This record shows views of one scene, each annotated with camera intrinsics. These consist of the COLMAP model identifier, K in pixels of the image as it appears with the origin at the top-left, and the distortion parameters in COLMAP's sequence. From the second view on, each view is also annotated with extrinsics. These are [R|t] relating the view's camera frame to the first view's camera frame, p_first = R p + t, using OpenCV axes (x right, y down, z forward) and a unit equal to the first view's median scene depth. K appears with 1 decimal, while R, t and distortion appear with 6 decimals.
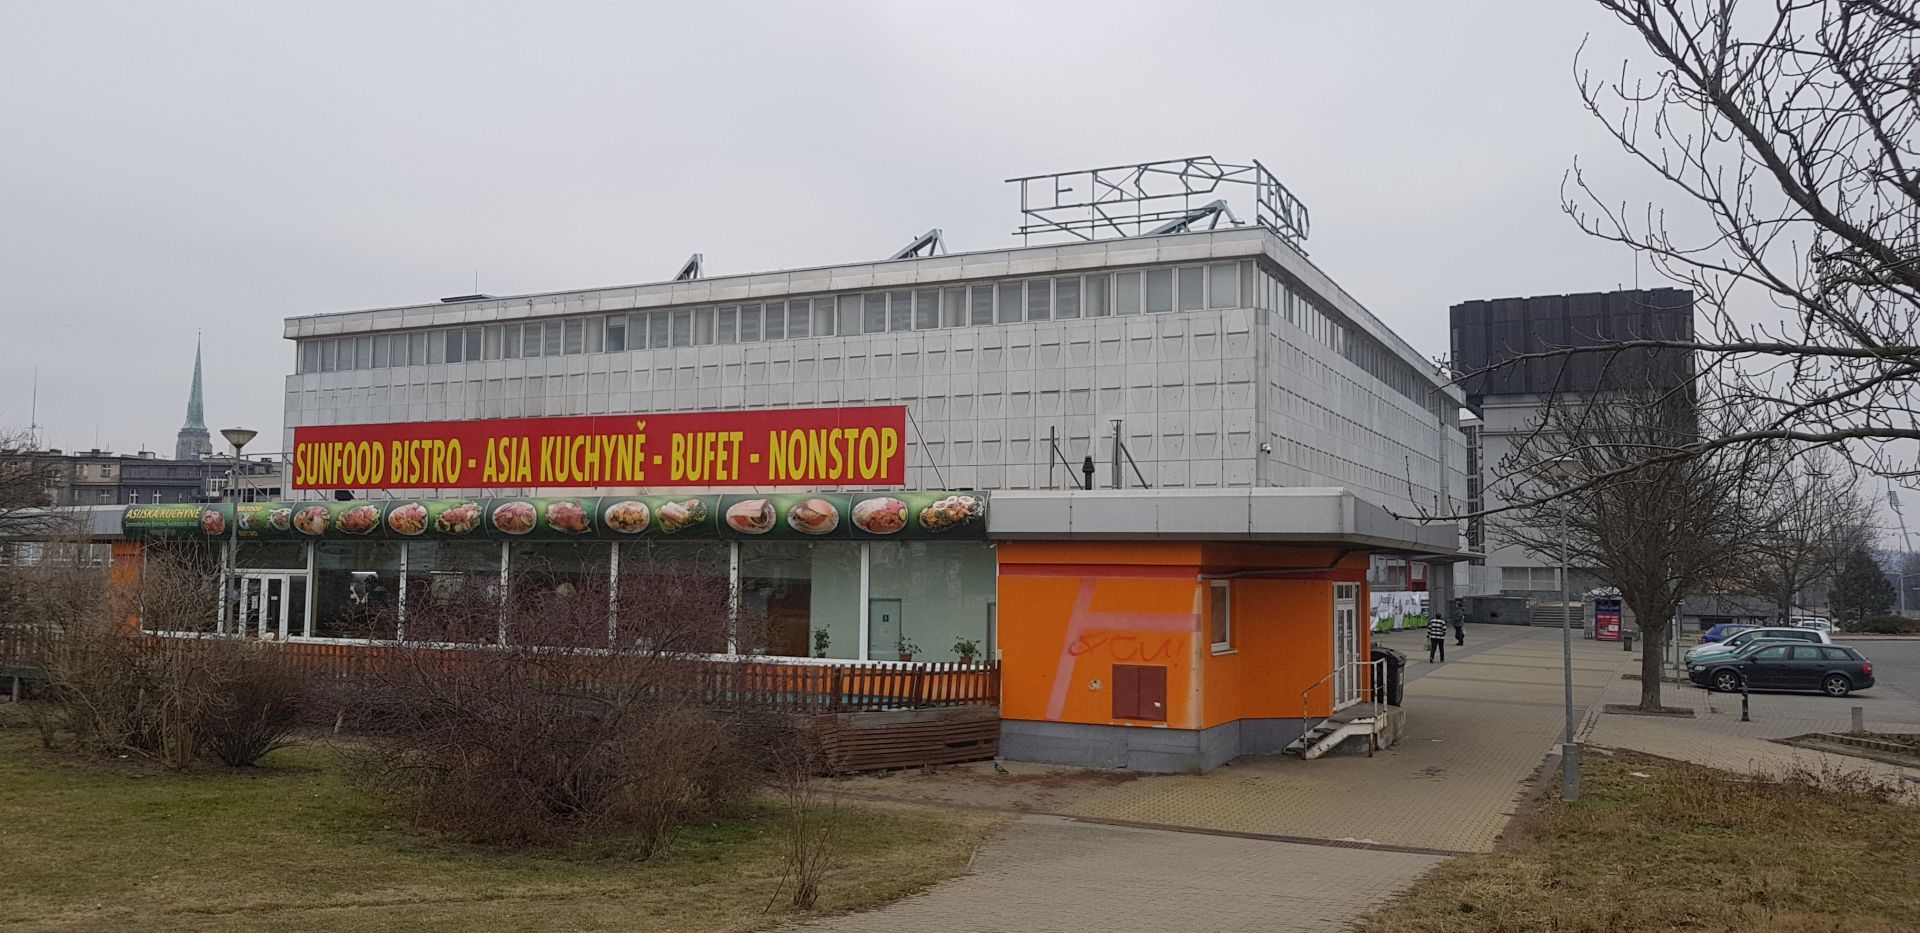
lens RADIAL K [[1453.0, 0, 965.3], [0, 1453.0, 454.2], [0, 0, 1]] dist [0.008659, 0.000695]
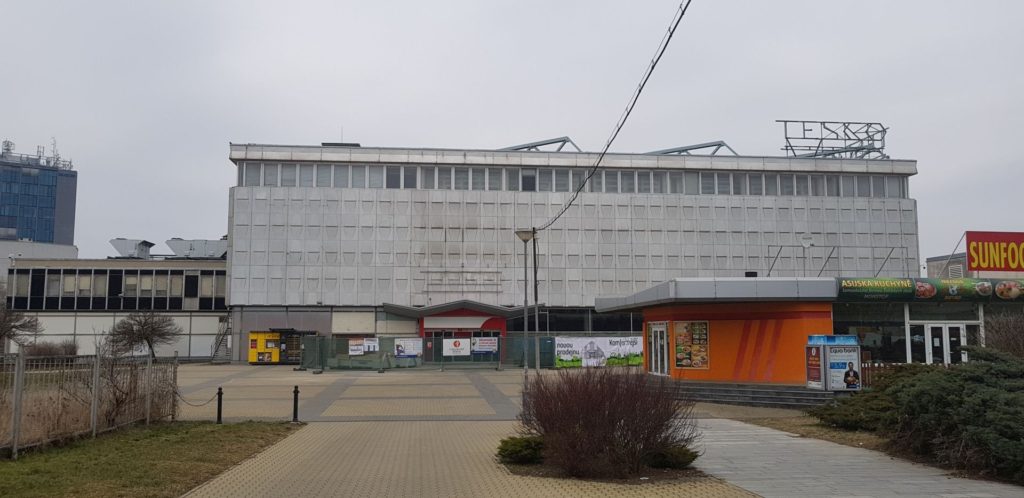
lens RADIAL K [[774.9, 0, 513.5], [0, 774.9, 254.9], [0, 0, 1]] dist [0.008659, 0.000695]
pose [[0.848511, 0.043520, 0.527385, -0.782321], [-0.032083, 0.999010, -0.030820, 0.029036], [-0.528204, 0.009231, 0.849067, 0.318030]]
